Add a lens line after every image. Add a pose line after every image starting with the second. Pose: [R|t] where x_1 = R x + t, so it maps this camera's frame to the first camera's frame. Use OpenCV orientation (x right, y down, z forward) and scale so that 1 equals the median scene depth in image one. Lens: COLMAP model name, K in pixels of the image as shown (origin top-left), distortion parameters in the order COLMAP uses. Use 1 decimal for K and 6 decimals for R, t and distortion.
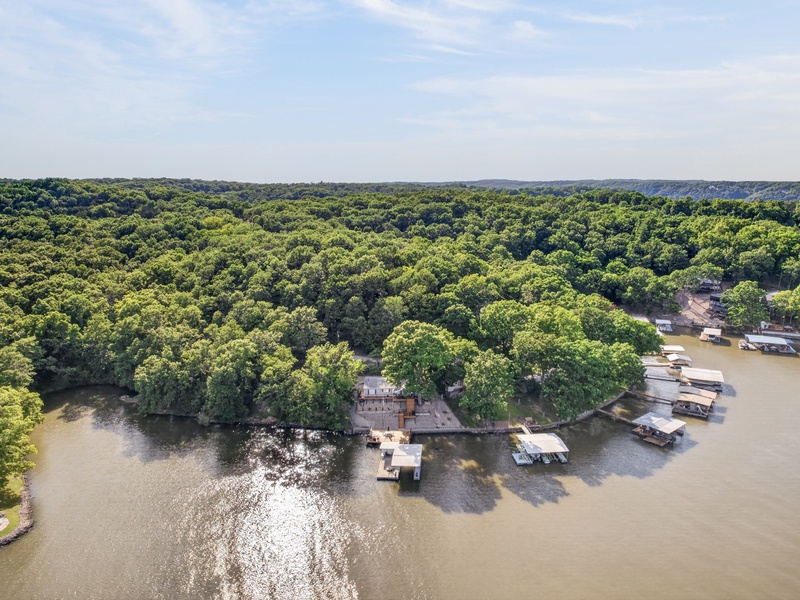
lens RADIAL K [[562.7, 0, 400.0], [0, 562.7, 300.0], [0, 0, 1]] dist [-0.036607, 0.002236]
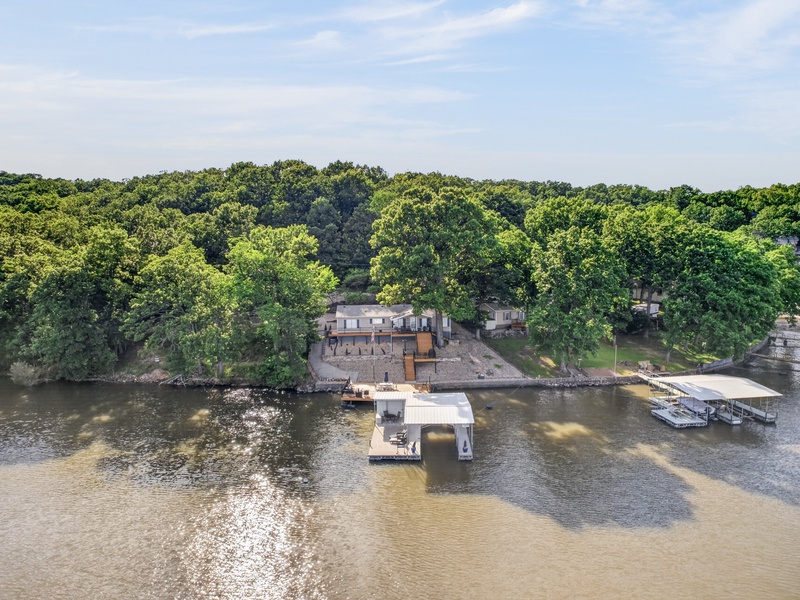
lens RADIAL K [[562.7, 0, 400.0], [0, 562.7, 300.0], [0, 0, 1]] dist [-0.036607, 0.002236]
pose [[0.998582, -0.005825, 0.052923, -0.034458], [0.010469, 0.996075, -0.087893, 0.205048], [-0.052203, 0.088322, 0.994723, 0.494877]]
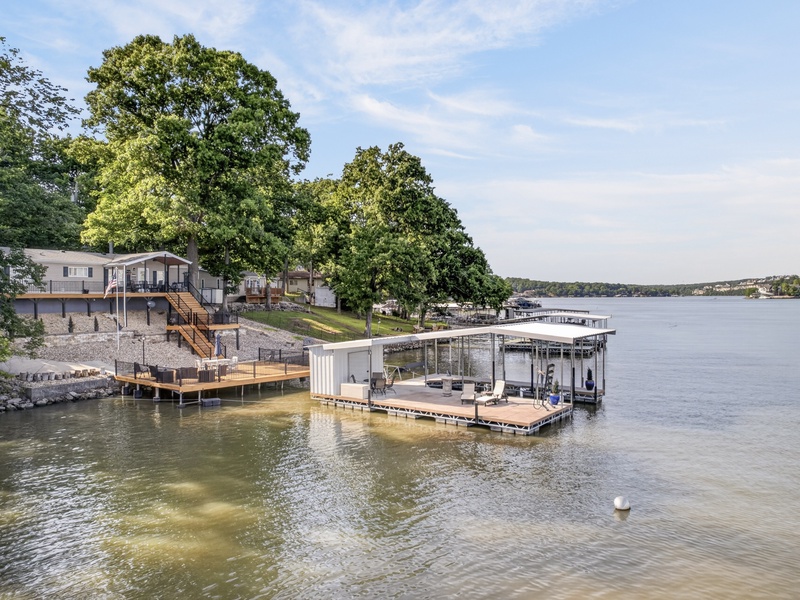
lens RADIAL K [[562.7, 0, 400.0], [0, 562.7, 300.0], [0, 0, 1]] dist [-0.036607, 0.002236]
pose [[0.528526, 0.002028, 0.848915, -0.186504], [0.165066, 0.980665, -0.105111, 0.248199], [-0.832714, 0.195681, 0.517973, 0.797666]]
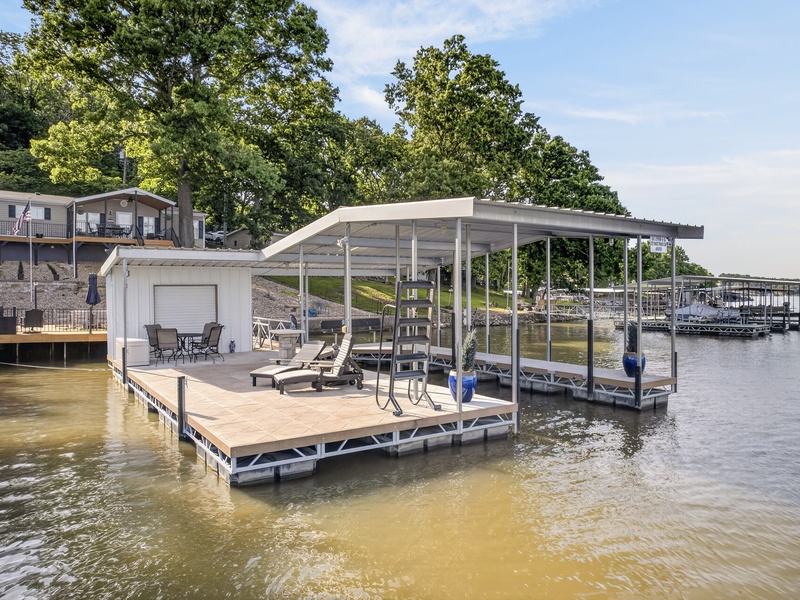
lens RADIAL K [[562.7, 0, 400.0], [0, 562.7, 300.0], [0, 0, 1]] dist [-0.036607, 0.002236]
pose [[0.780283, 0.006224, 0.625396, -0.052352], [0.114007, 0.981781, -0.152013, 0.268289], [-0.614948, 0.189913, 0.765357, 0.808869]]
